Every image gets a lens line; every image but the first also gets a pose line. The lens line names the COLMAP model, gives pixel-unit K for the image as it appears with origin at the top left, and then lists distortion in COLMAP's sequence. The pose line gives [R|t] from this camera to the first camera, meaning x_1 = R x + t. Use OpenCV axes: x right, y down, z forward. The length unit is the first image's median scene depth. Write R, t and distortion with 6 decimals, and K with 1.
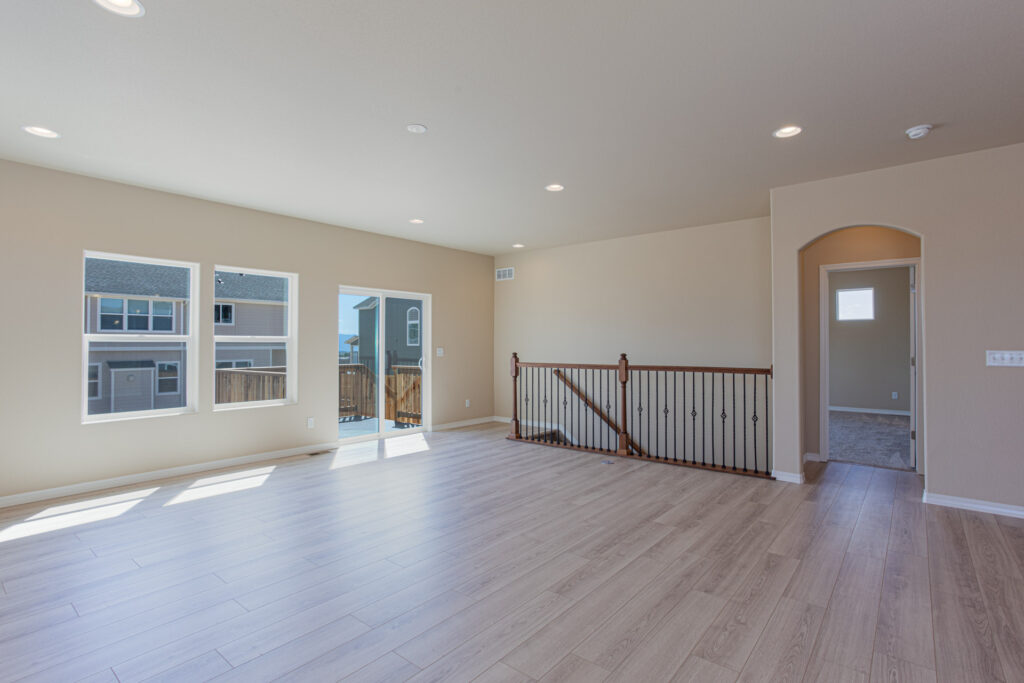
lens RADIAL K [[499.1, 0, 508.7], [0, 499.1, 339.6], [0, 0, 1]] dist [-0.039938, 0.021986]
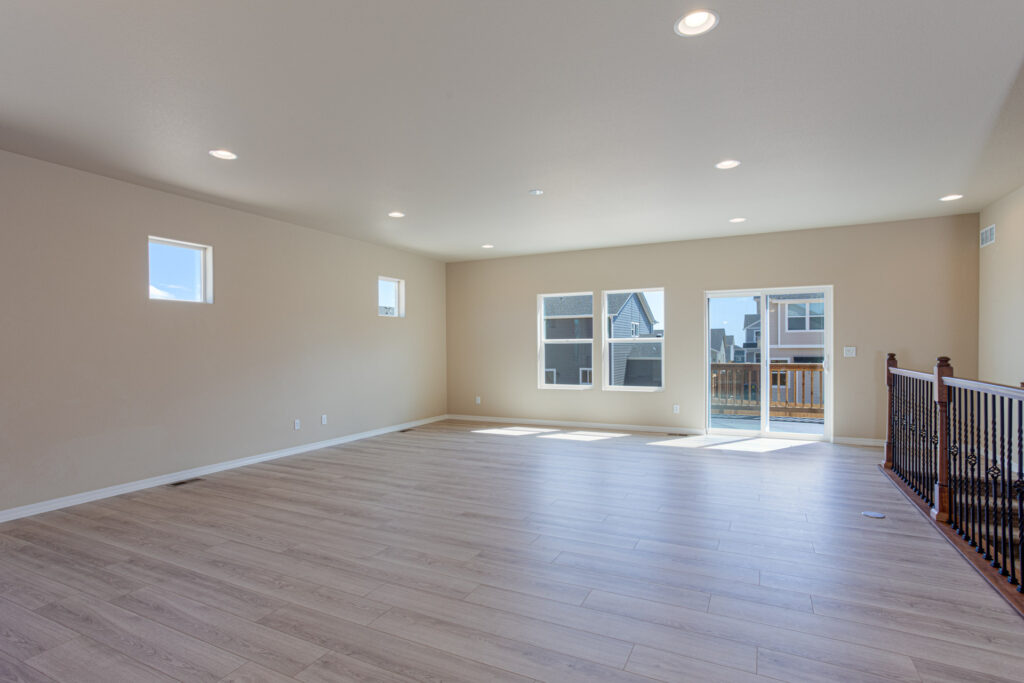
lens RADIAL K [[499.1, 0, 534.7], [0, 499.1, 338.1], [0, 0, 1]] dist [-0.039938, 0.021986]
pose [[0.267055, -0.013238, -0.963590, 0.757749], [0.015880, 0.999830, -0.009335, 0.001769], [0.963550, -0.012809, 0.267220, 0.388318]]
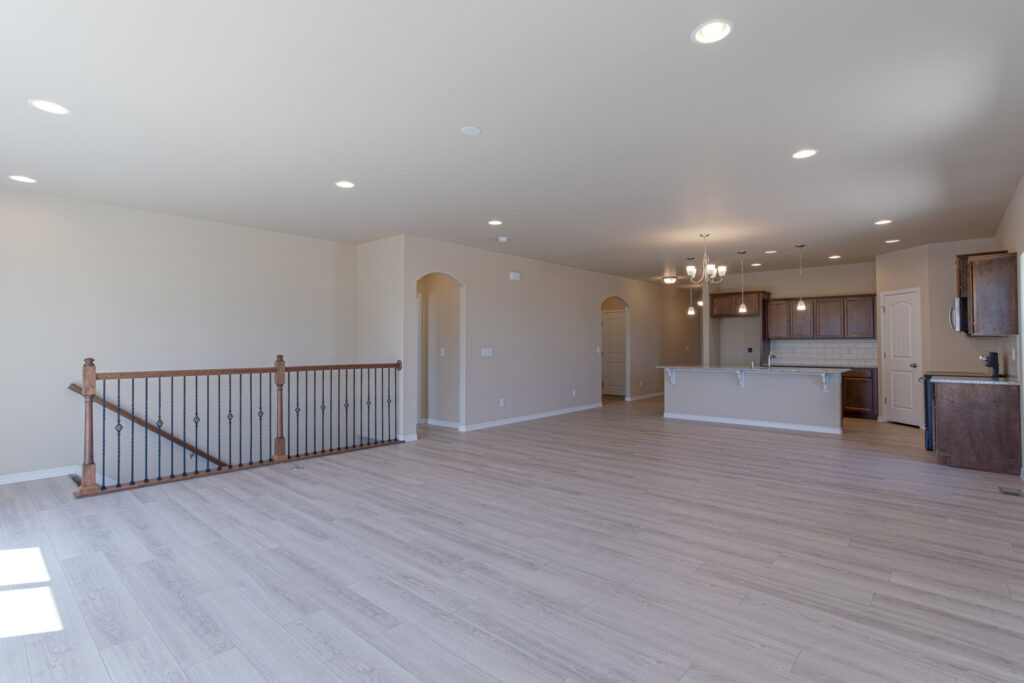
lens RADIAL K [[499.1, 0, 509.4], [0, 499.1, 341.7], [0, 0, 1]] dist [-0.039938, 0.021986]
pose [[0.049956, 0.007161, 0.998726, -0.760520], [-0.010958, 0.999918, -0.006621, 0.003553], [-0.998691, -0.010613, 0.050030, 0.553013]]
